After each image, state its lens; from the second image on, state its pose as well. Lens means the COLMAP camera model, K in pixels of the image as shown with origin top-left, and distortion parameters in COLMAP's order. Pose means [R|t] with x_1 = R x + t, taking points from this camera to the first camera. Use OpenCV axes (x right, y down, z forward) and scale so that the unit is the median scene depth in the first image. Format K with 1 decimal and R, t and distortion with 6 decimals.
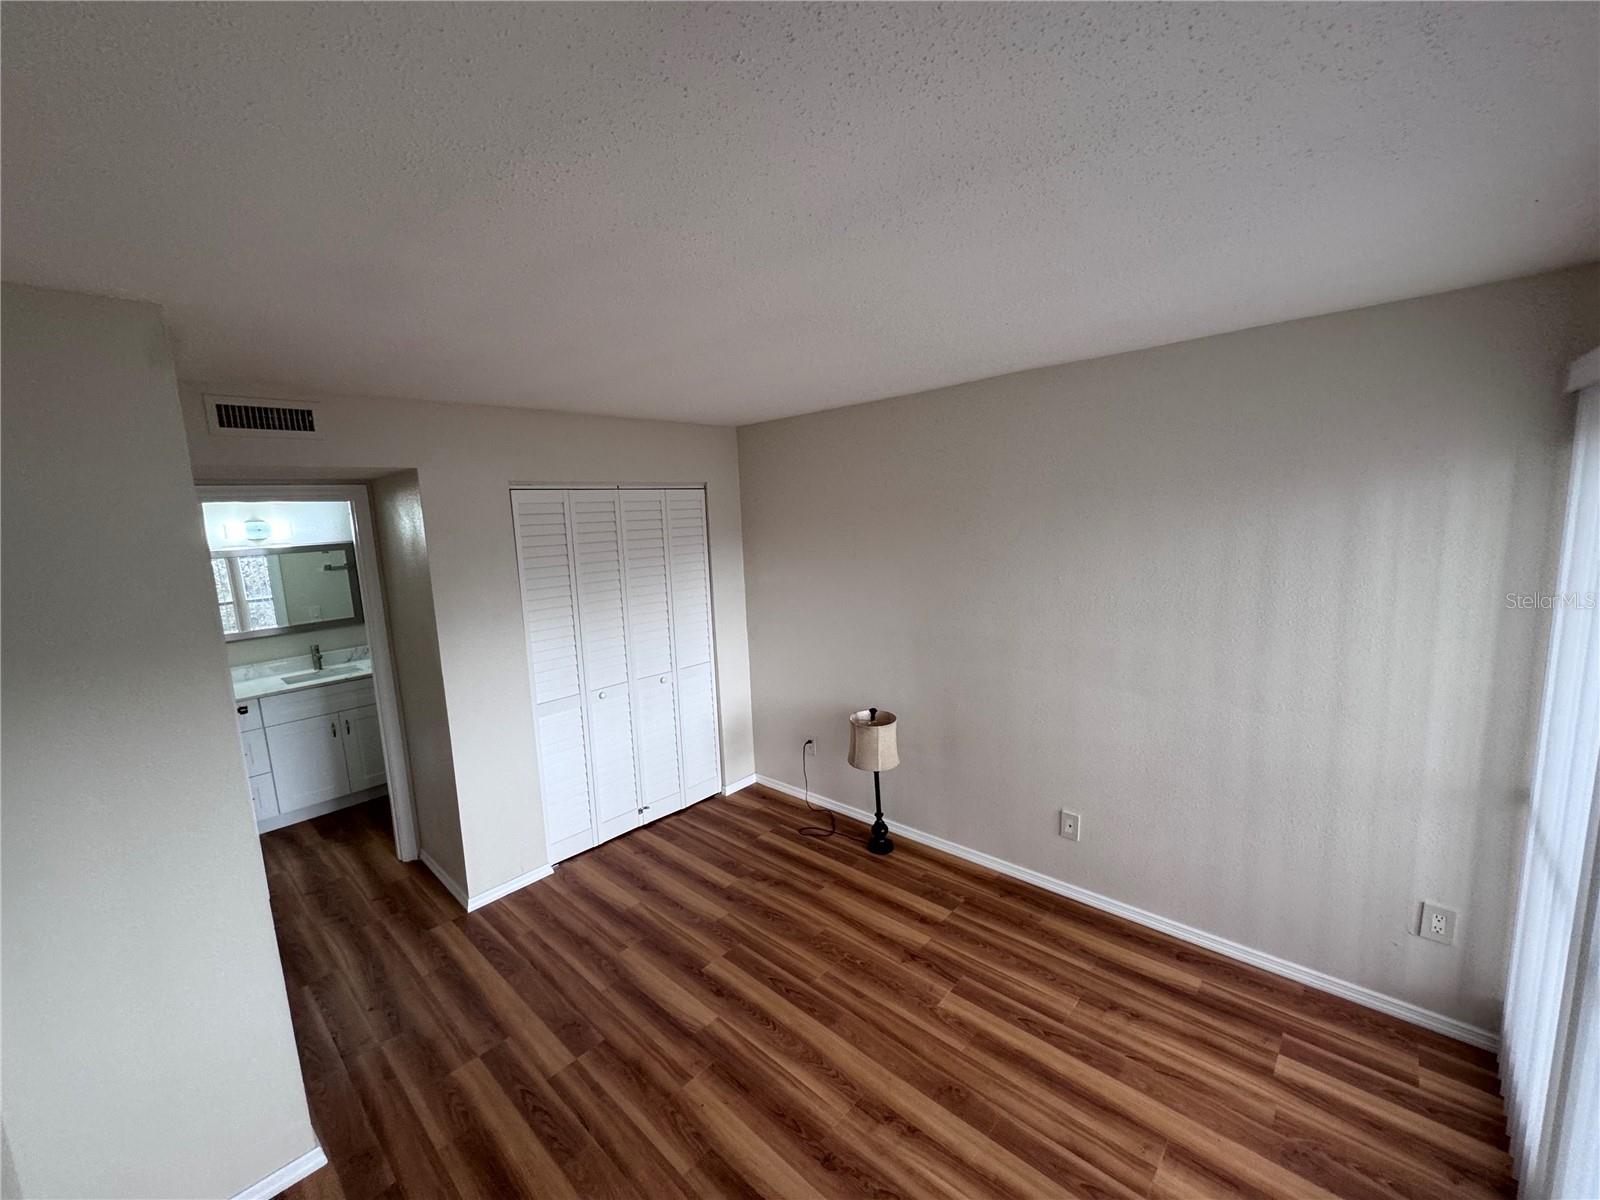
lens RADIAL K [[642.6, 0, 797.7], [0, 642.6, 600.1], [0, 0, 1]] dist [-0.004968, 0.000736]
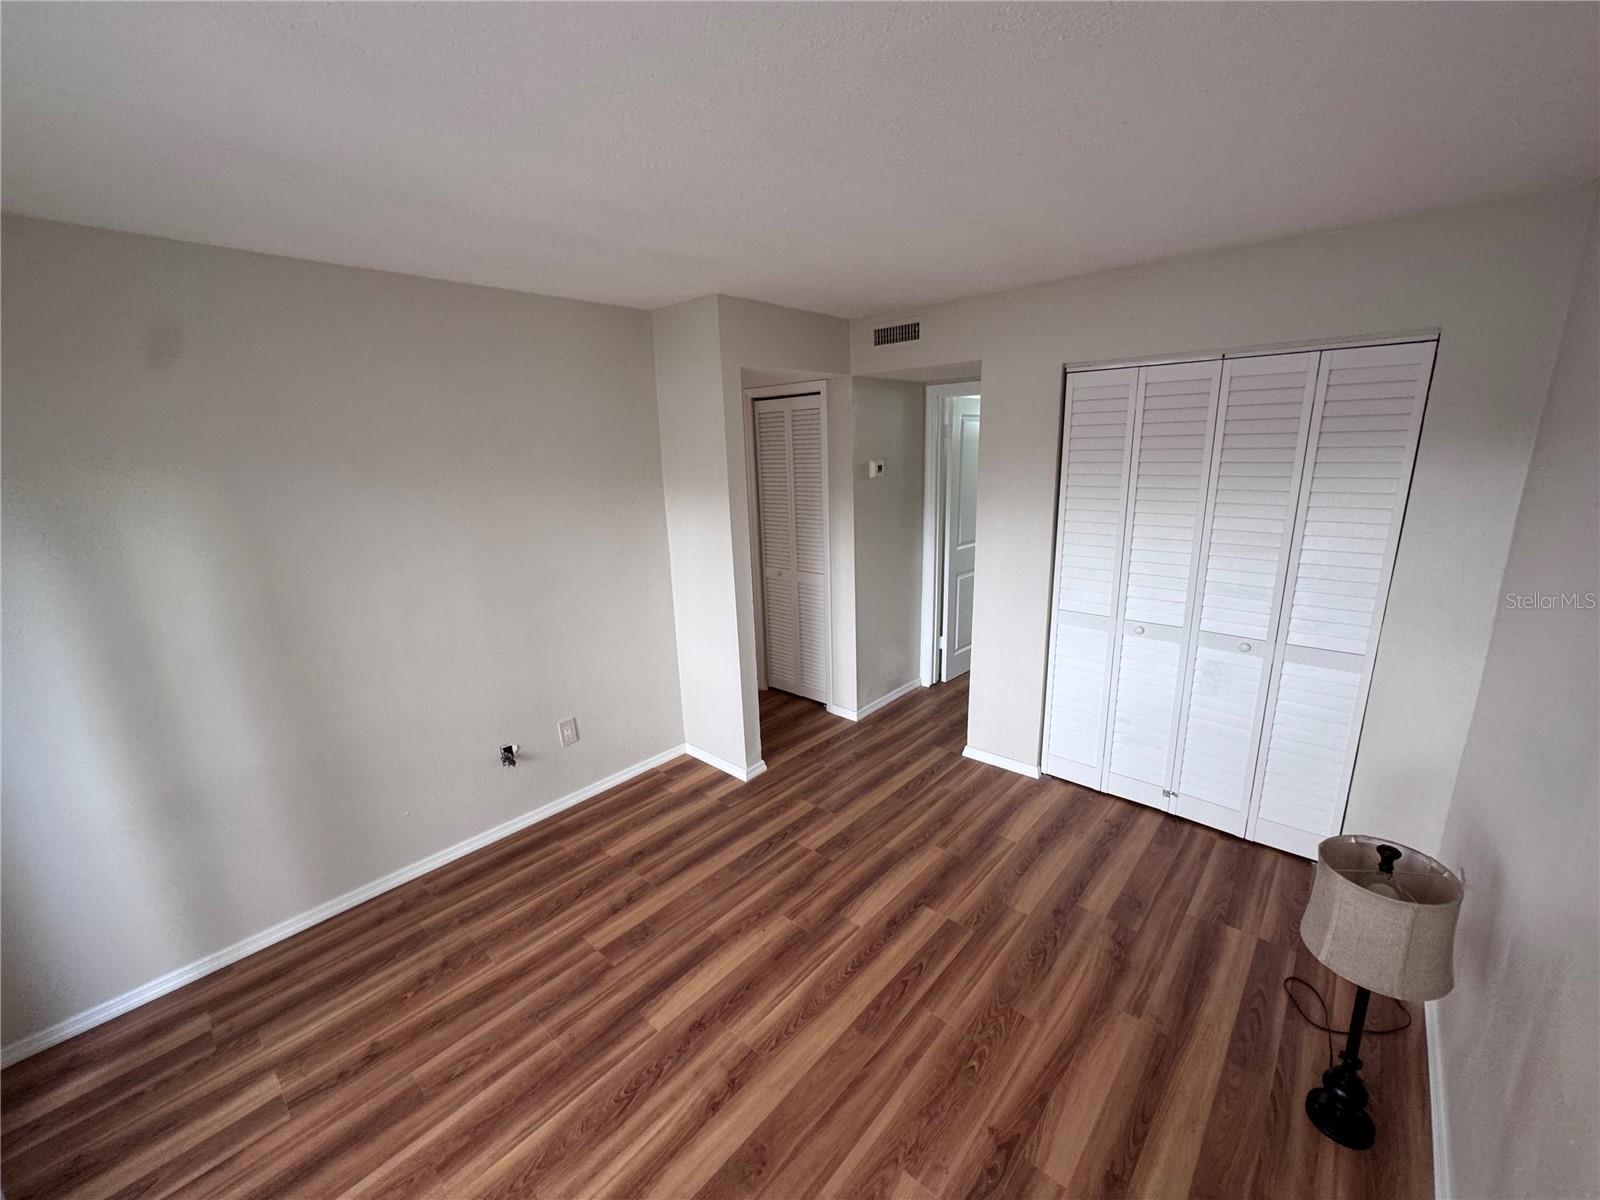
lens RADIAL K [[642.6, 0, 800.2], [0, 642.6, 596.3], [0, 0, 1]] dist [-0.004968, 0.000736]
pose [[0.020746, 0.275555, -0.961061, 0.637708], [-0.109175, 0.956144, 0.271788, -0.092041], [0.993806, 0.099285, 0.049920, 0.748446]]
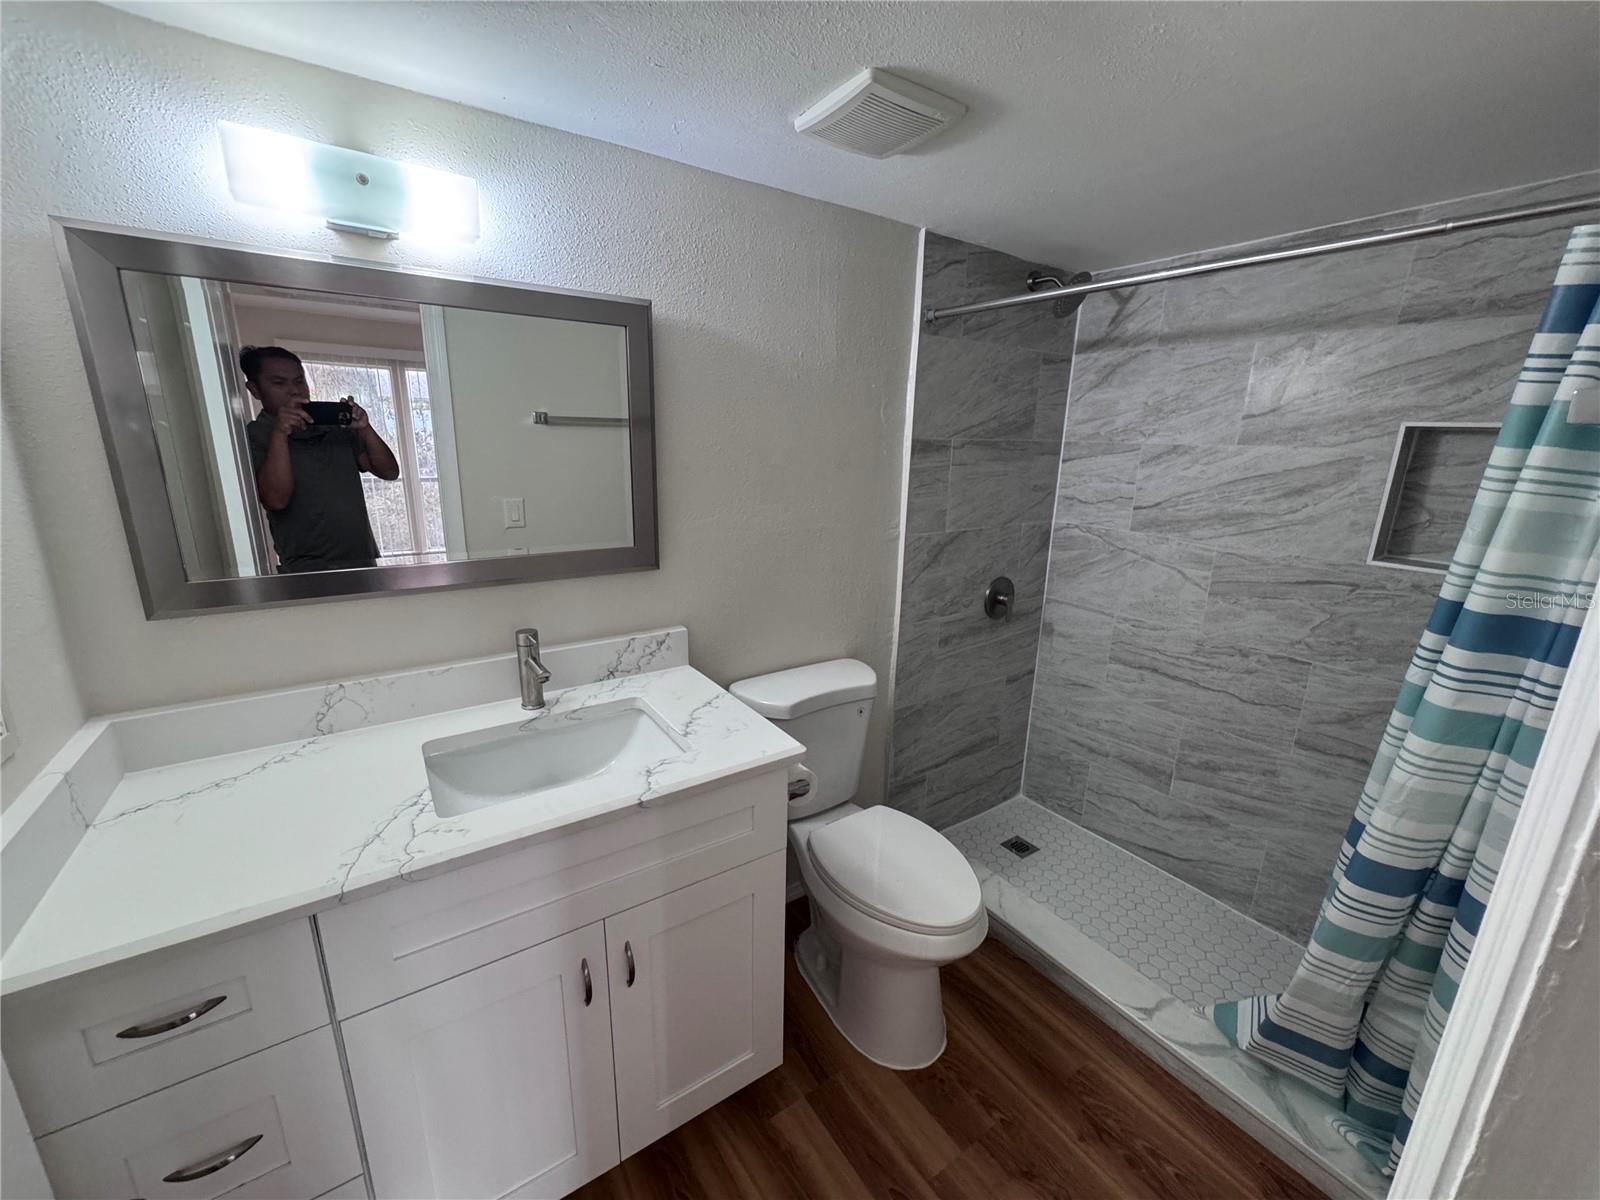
lens RADIAL K [[642.6, 0, 801.1], [0, 642.6, 601.6], [0, 0, 1]] dist [-0.004968, 0.000736]
pose [[0.973934, 0.125188, -0.189159, -0.985649], [-0.102296, 0.986702, 0.126314, 0.006988], [0.202456, -0.103672, 0.973788, 1.260424]]
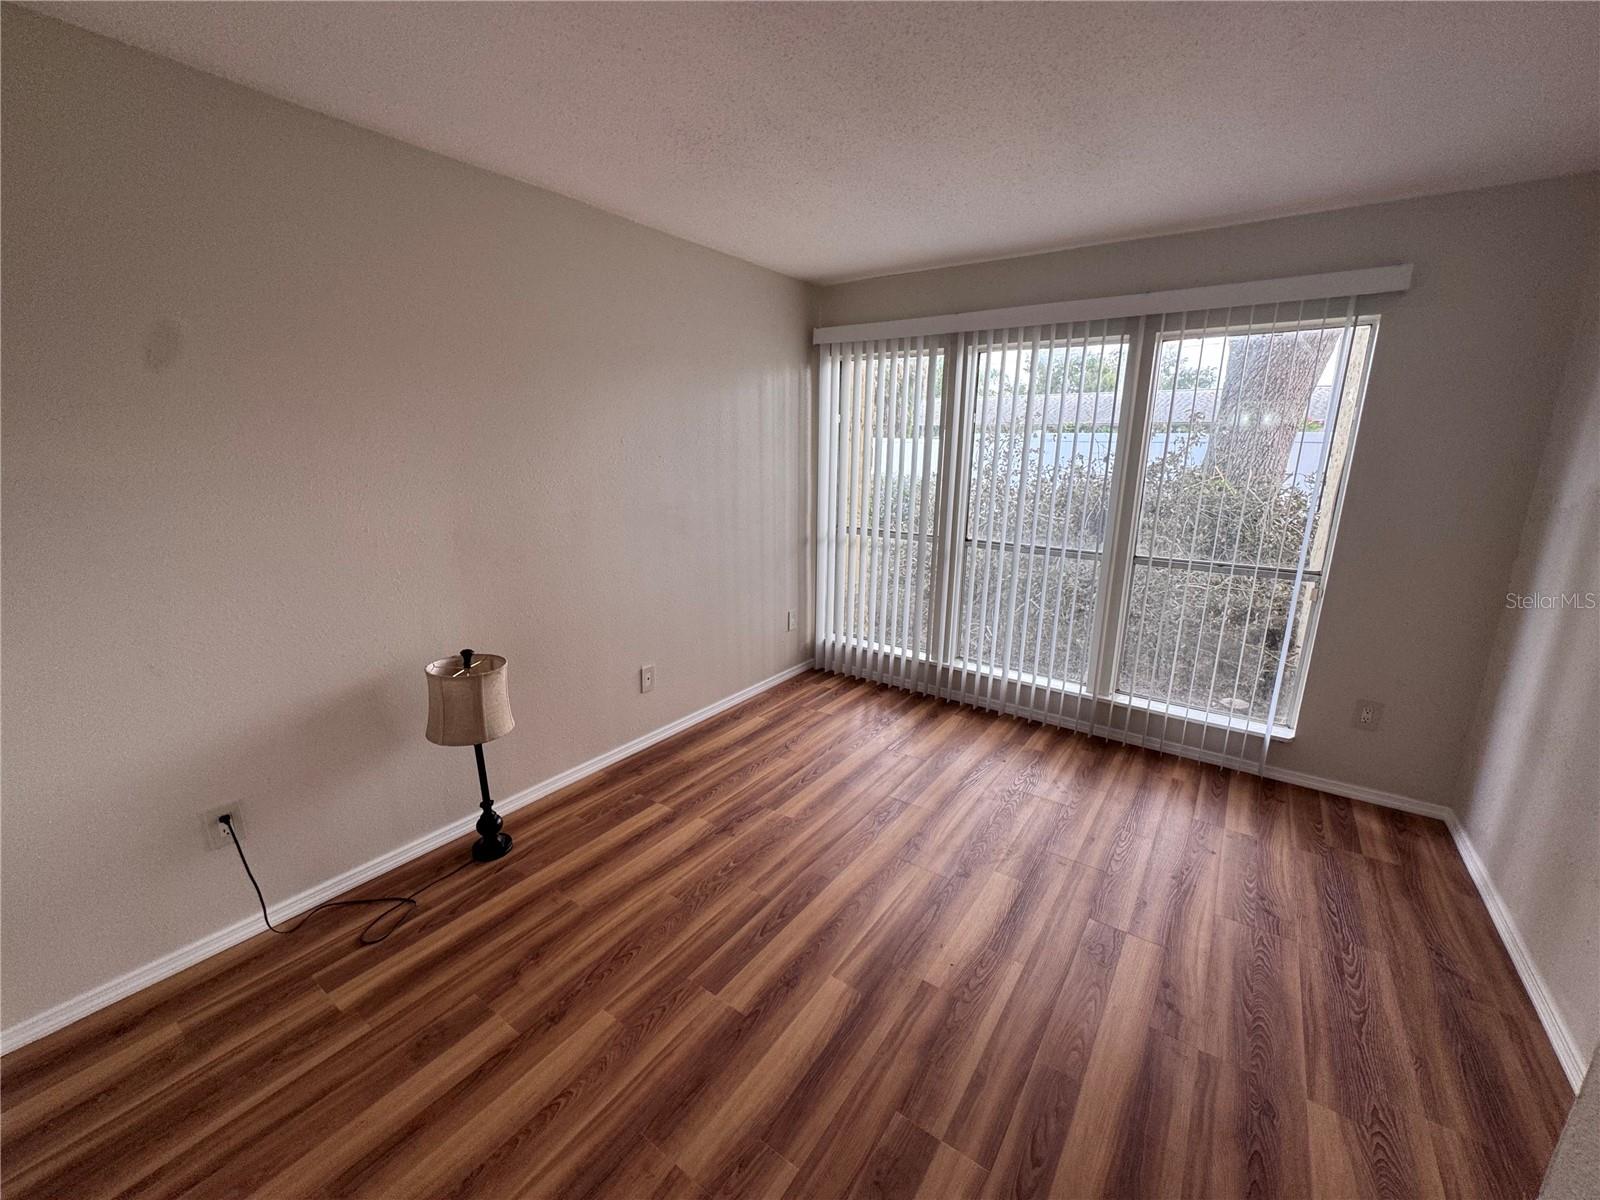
lens RADIAL K [[642.6, 0, 808.4], [0, 642.6, 603.1], [0, 0, 1]] dist [-0.004968, 0.000736]
pose [[-0.143260, -0.191856, 0.970911, -0.726376], [0.134206, 0.968202, 0.211123, 0.045788], [-0.980543, 0.160547, -0.112956, 0.966988]]
